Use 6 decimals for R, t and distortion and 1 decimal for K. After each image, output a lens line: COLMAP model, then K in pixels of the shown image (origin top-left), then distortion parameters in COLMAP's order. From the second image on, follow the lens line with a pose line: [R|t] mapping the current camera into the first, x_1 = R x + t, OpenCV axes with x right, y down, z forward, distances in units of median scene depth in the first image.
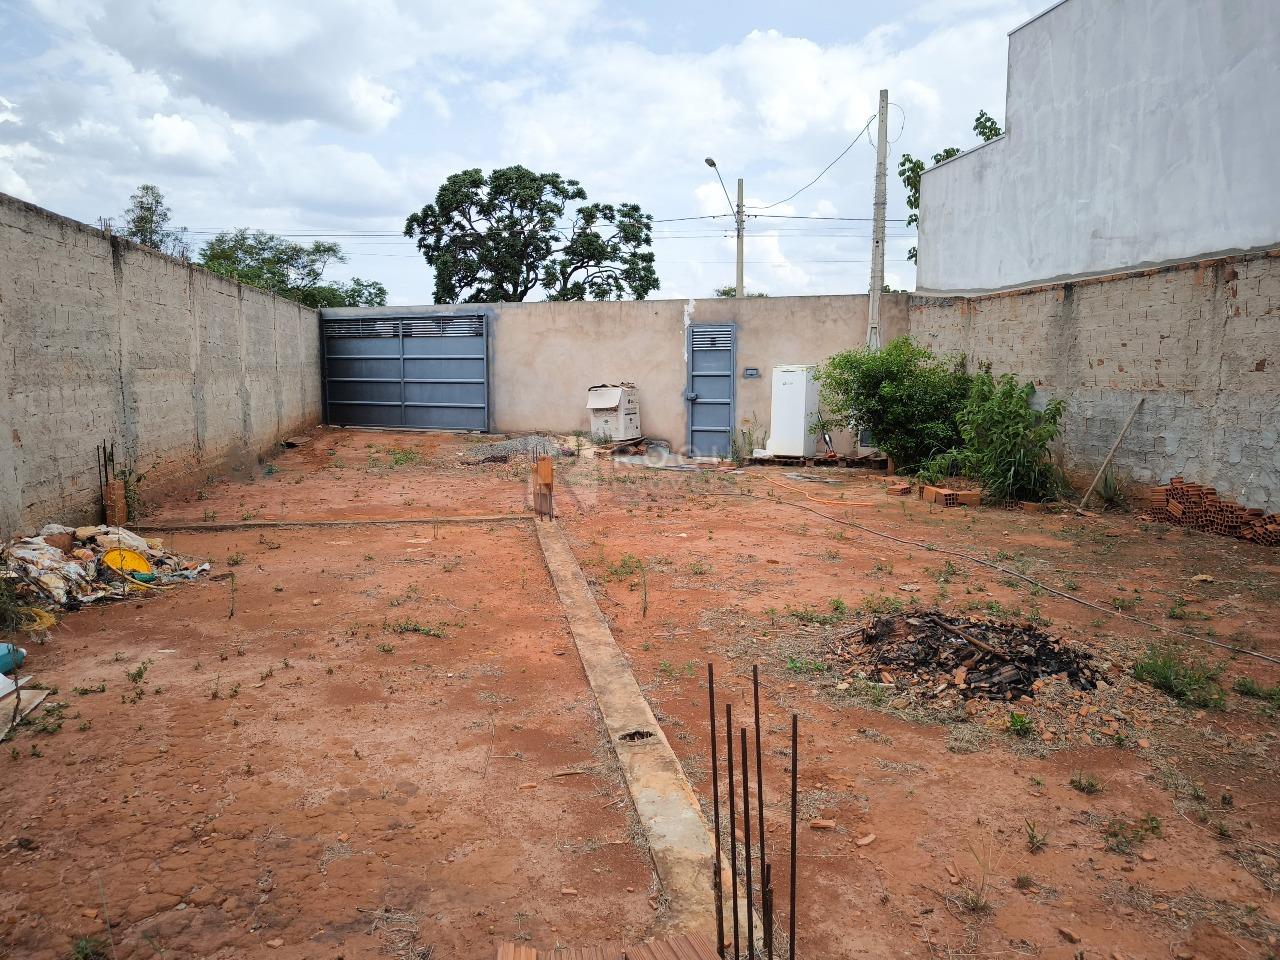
lens RADIAL K [[957.3, 0, 668.6], [0, 957.3, 491.4], [0, 0, 1]] dist [0.012645, -0.015812]
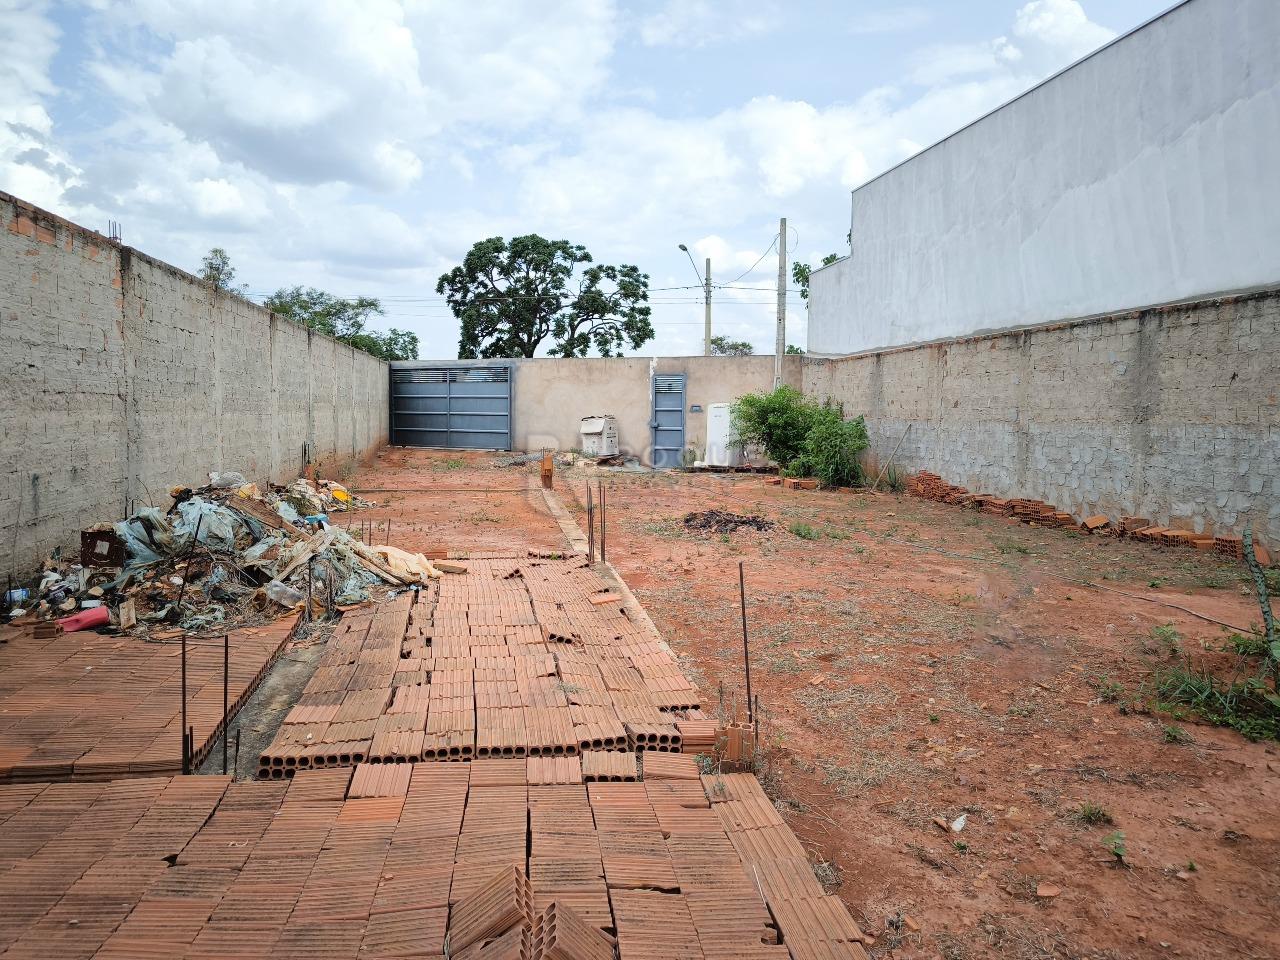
lens RADIAL K [[899.3, 0, 649.7], [0, 899.3, 468.0], [0, 0, 1]] dist [0.033312, -0.035043]
pose [[0.999719, 0.007384, -0.022509, 0.047635], [-0.008735, 0.998129, -0.060524, 0.044780], [0.022020, 0.060703, 0.997913, -0.324829]]
